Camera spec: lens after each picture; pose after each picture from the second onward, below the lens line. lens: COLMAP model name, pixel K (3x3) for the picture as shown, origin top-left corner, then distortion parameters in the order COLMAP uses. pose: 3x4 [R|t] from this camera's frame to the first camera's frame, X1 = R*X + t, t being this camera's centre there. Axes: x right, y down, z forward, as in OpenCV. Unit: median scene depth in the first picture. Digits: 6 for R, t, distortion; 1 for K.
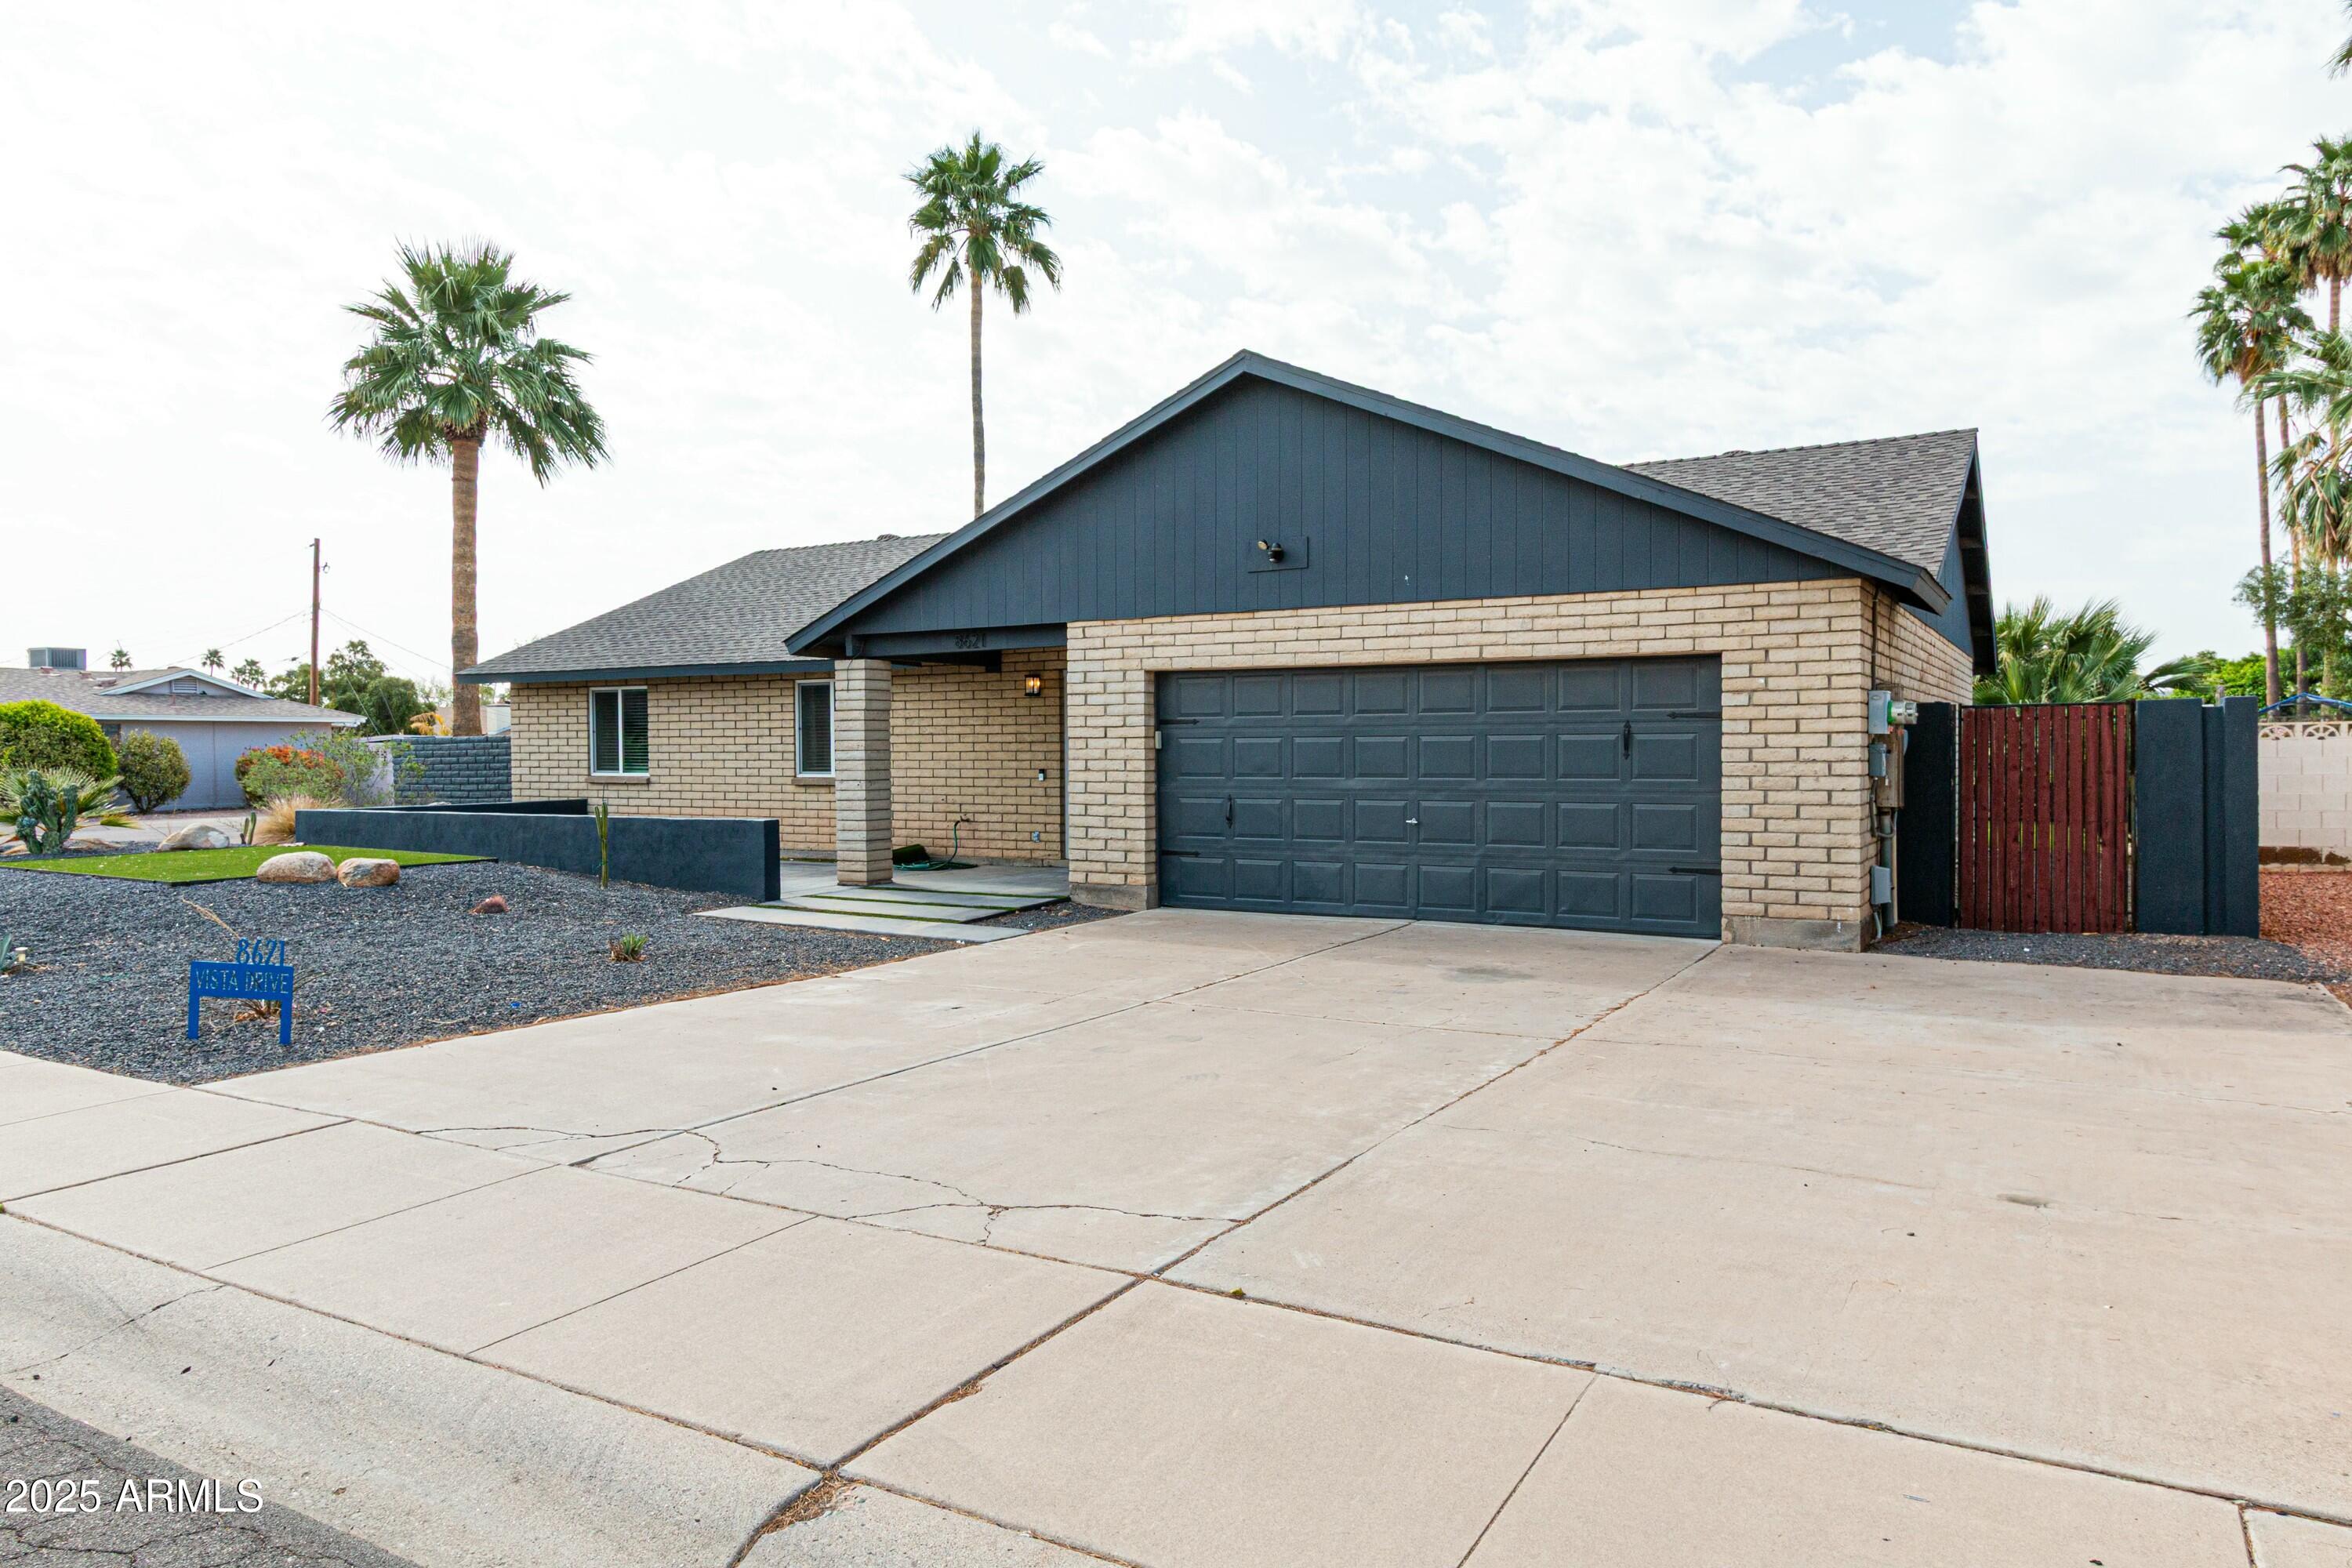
lens RADIAL K [[1489.9, 0, 1176.0], [0, 1489.9, 784.0], [0, 0, 1]] dist [-0.001041, -0.000089]
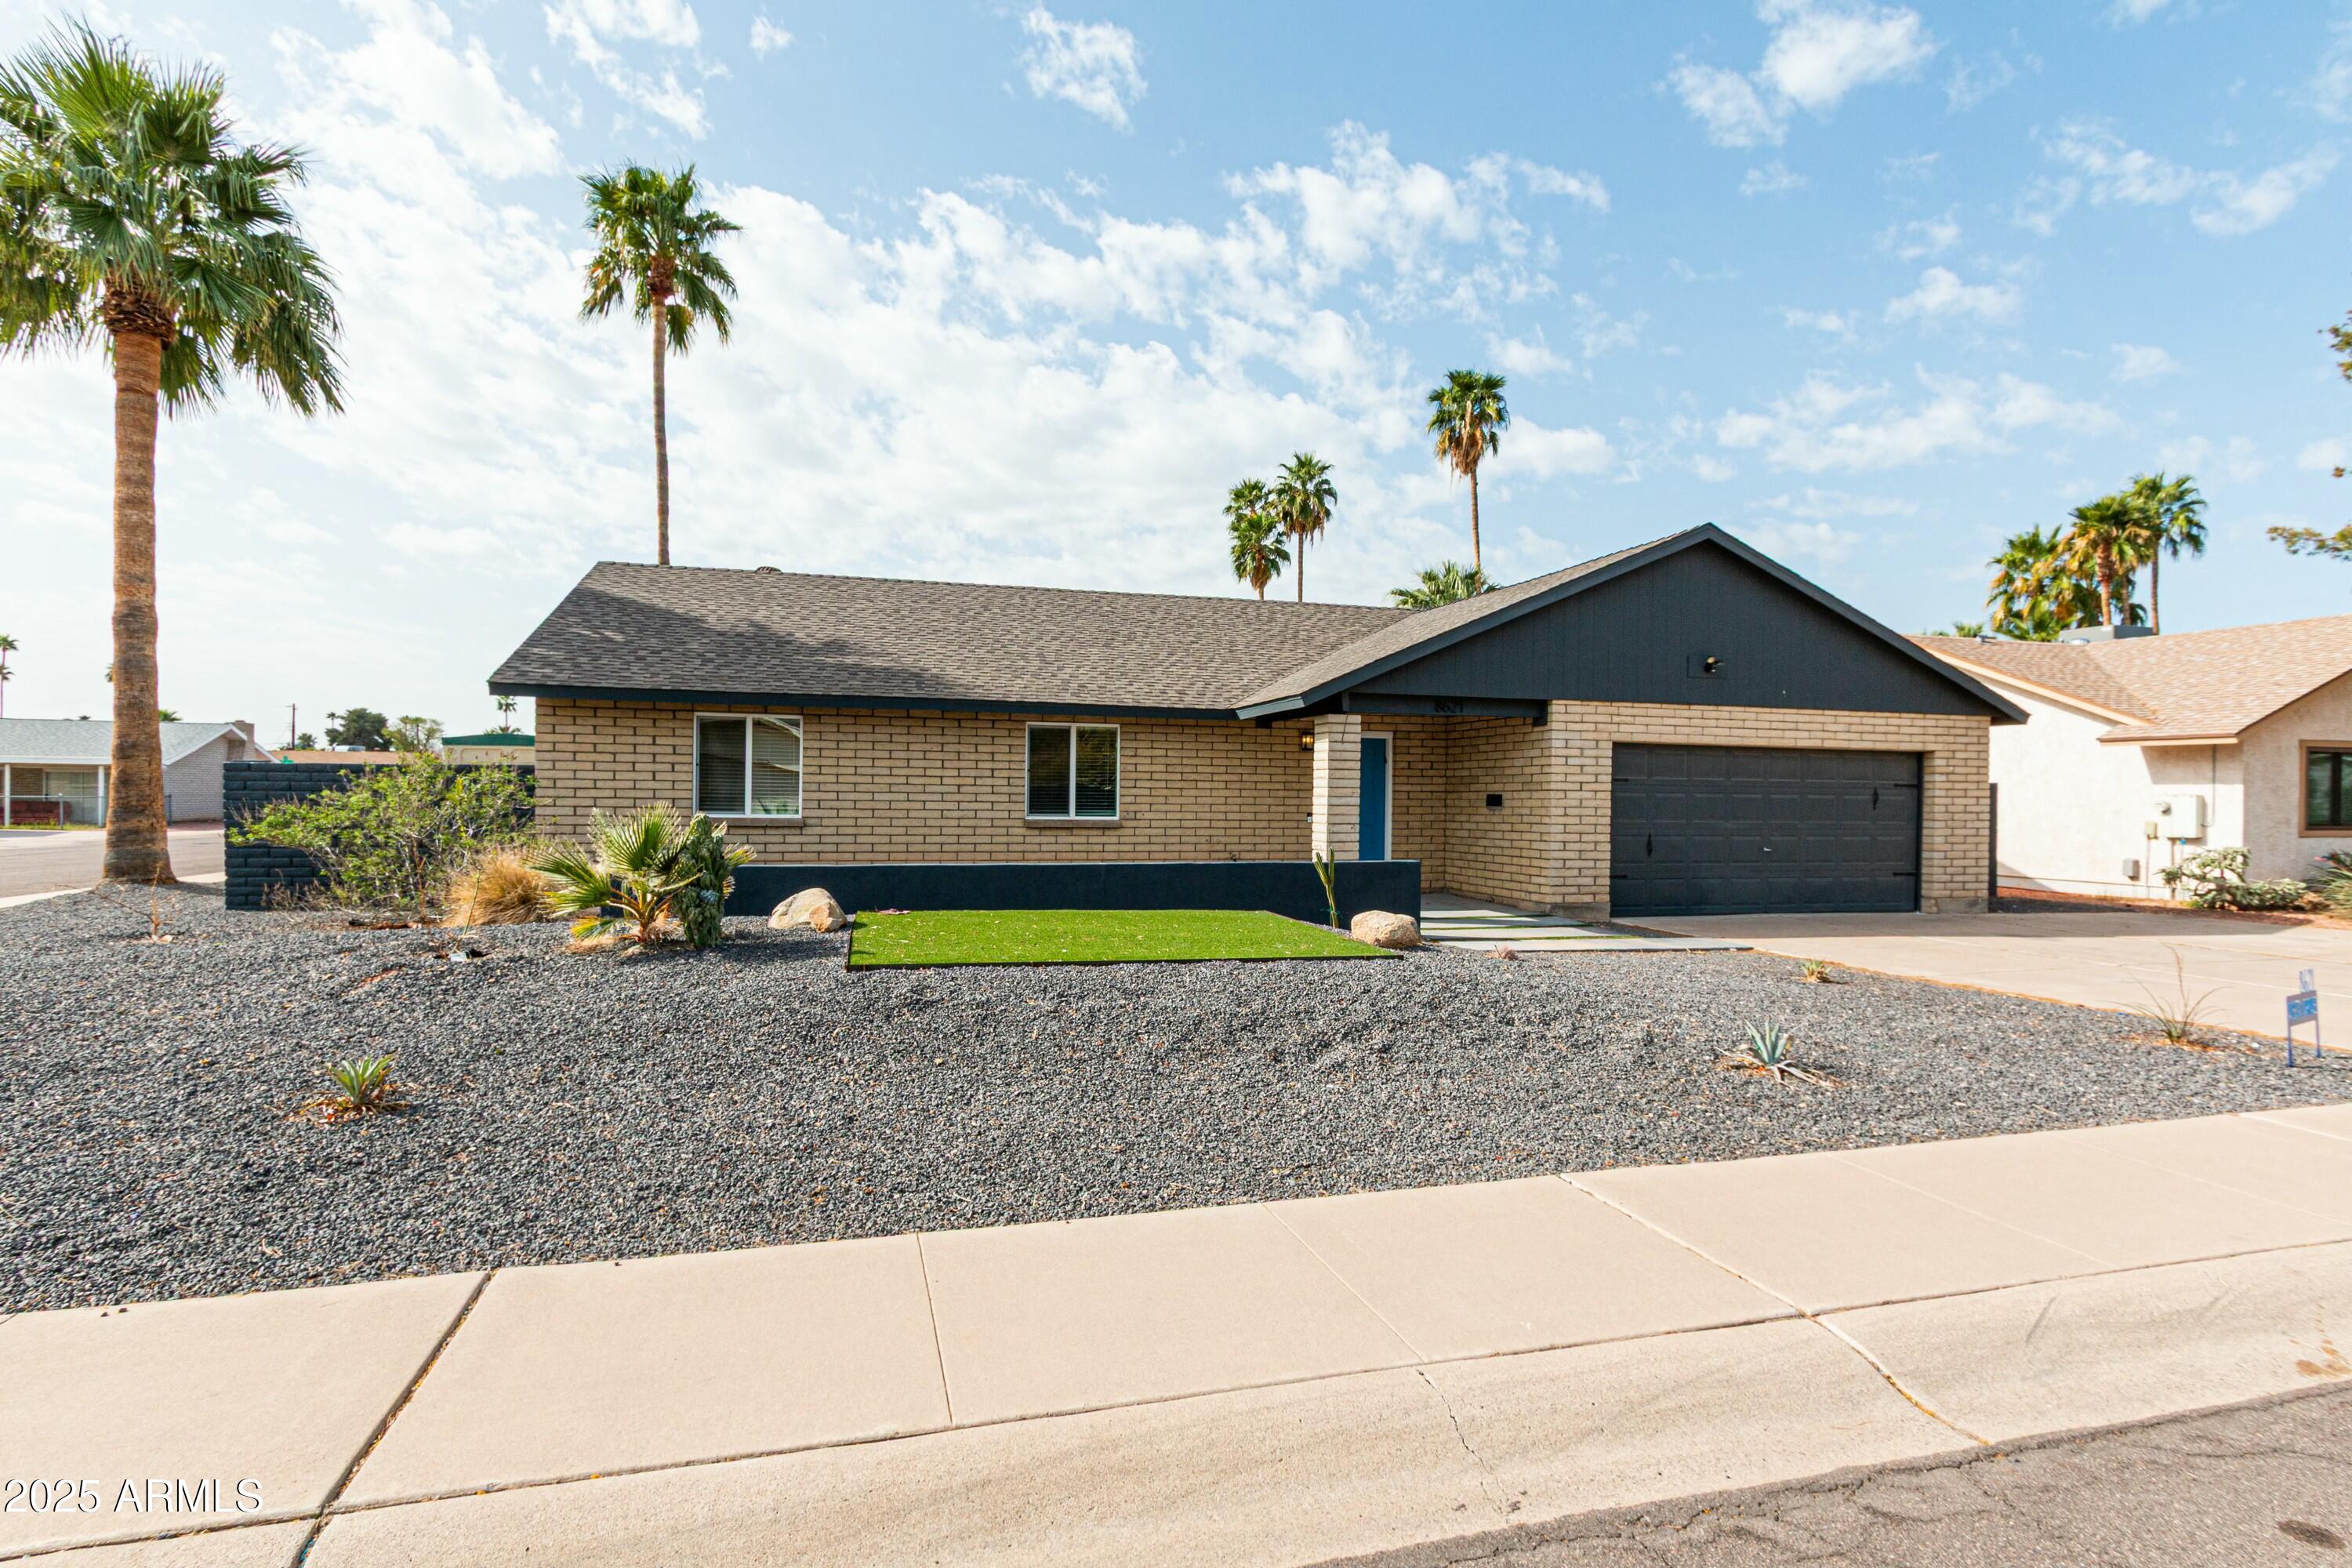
lens RADIAL K [[1123.0, 0, 1225.8], [0, 1123.0, 811.5], [0, 0, 1]] dist [0.001645, -0.000011]
pose [[0.704171, 0.003020, 0.710024, -0.971344], [0.001384, 0.999983, -0.005626, -0.007816], [-0.710029, 0.004944, 0.704155, 0.530415]]
